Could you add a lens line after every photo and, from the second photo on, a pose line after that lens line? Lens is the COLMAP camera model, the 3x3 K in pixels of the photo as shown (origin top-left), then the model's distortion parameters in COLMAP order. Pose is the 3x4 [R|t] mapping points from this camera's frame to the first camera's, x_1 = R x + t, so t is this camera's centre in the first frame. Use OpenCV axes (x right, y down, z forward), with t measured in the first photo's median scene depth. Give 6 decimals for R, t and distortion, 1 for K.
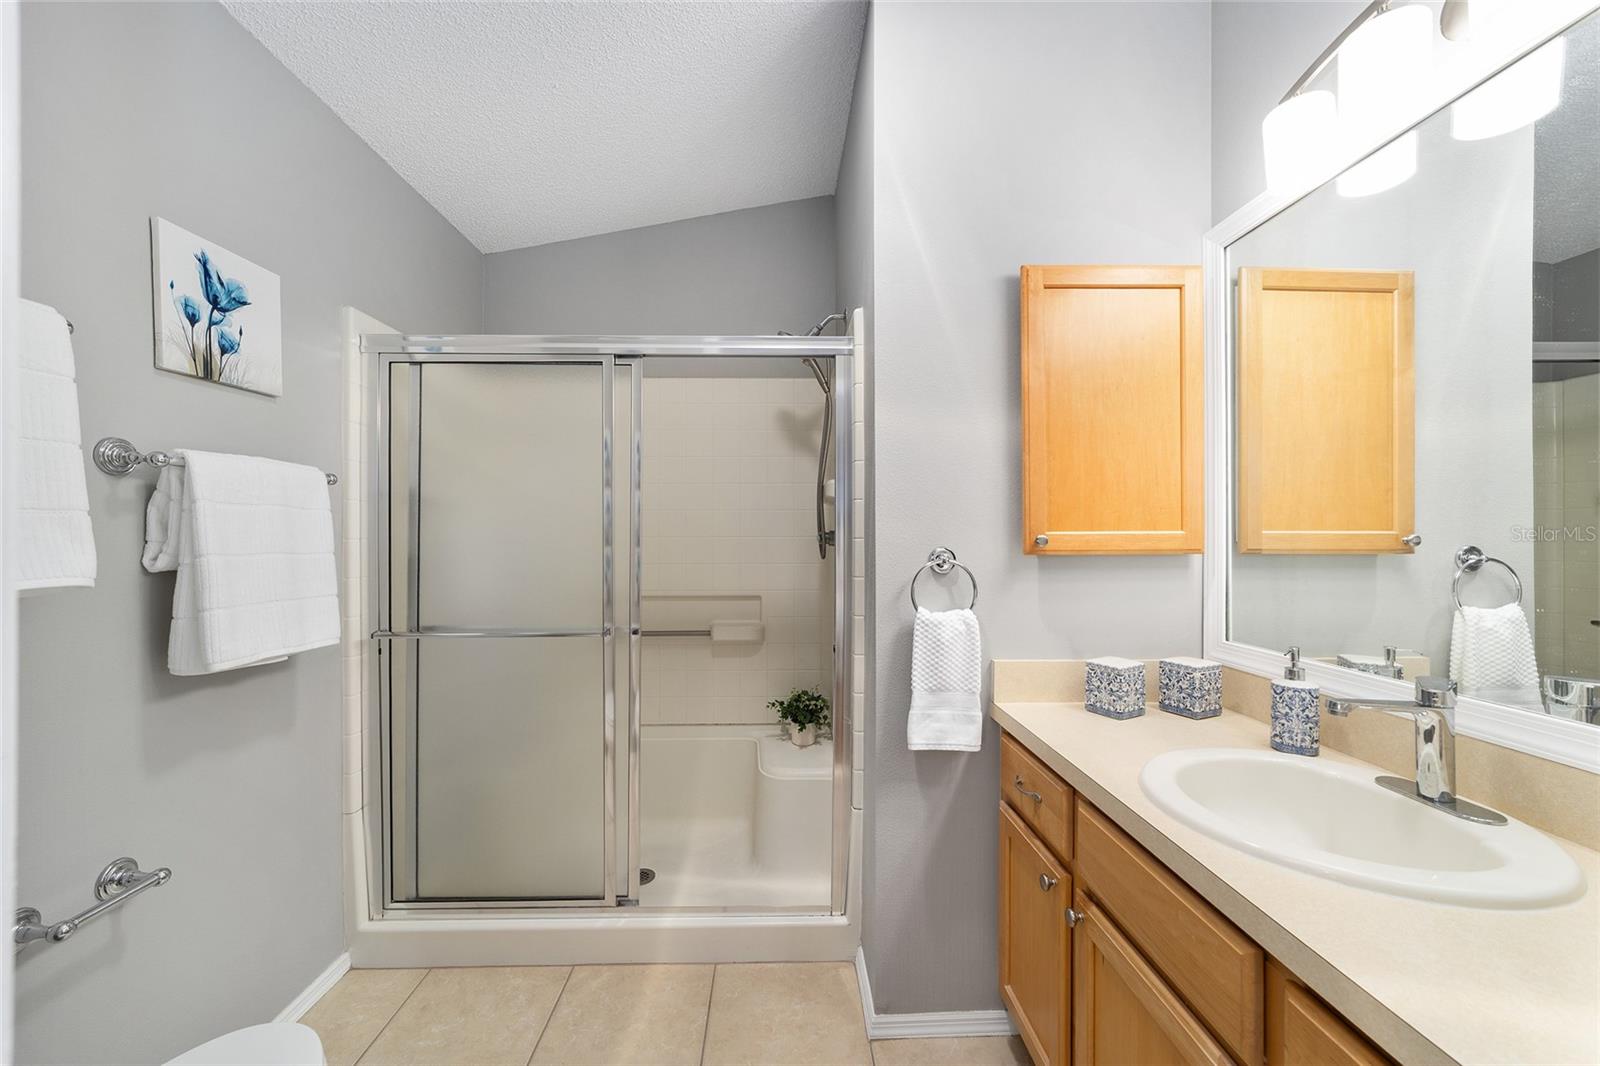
lens RADIAL K [[613.8, 0, 798.2], [0, 613.8, 534.5], [0, 0, 1]] dist [-0.015305, 0.008223]
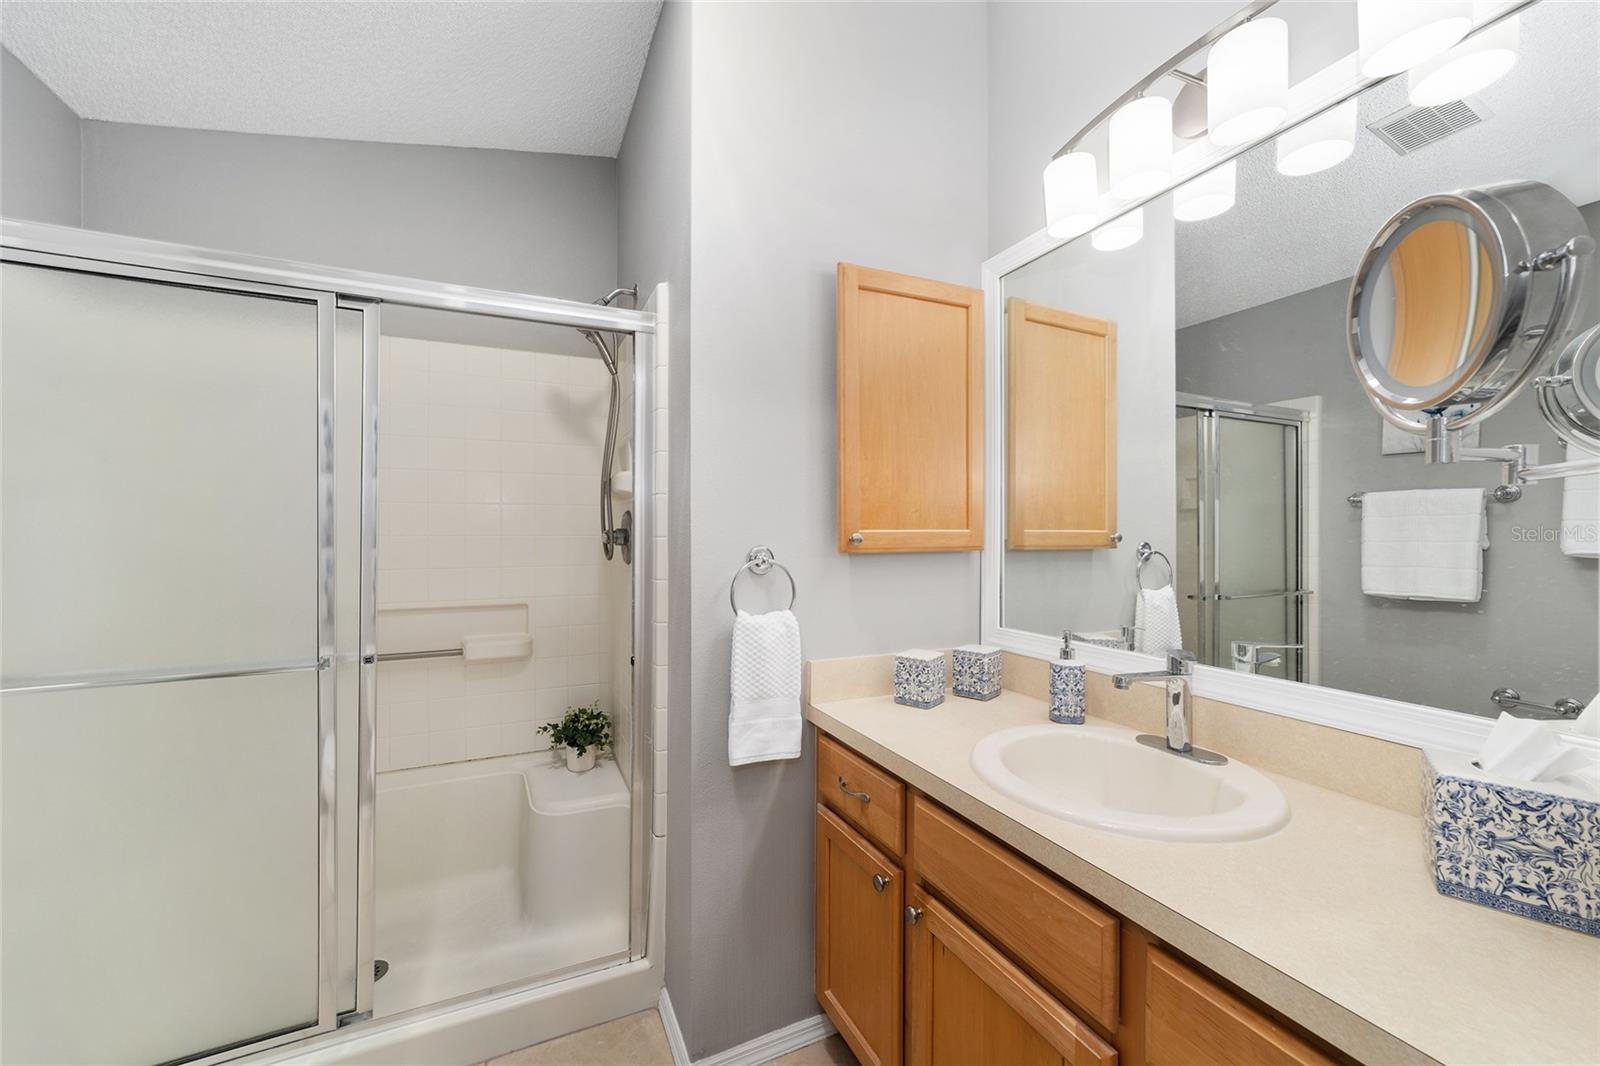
lens RADIAL K [[613.8, 0, 792.9], [0, 613.8, 533.6], [0, 0, 1]] dist [-0.015305, 0.008223]
pose [[0.920652, 0.001423, 0.390382, -0.072935], [-0.001224, 0.999999, -0.000759, 0.002518], [-0.390383, 0.000220, 0.920652, 0.089844]]
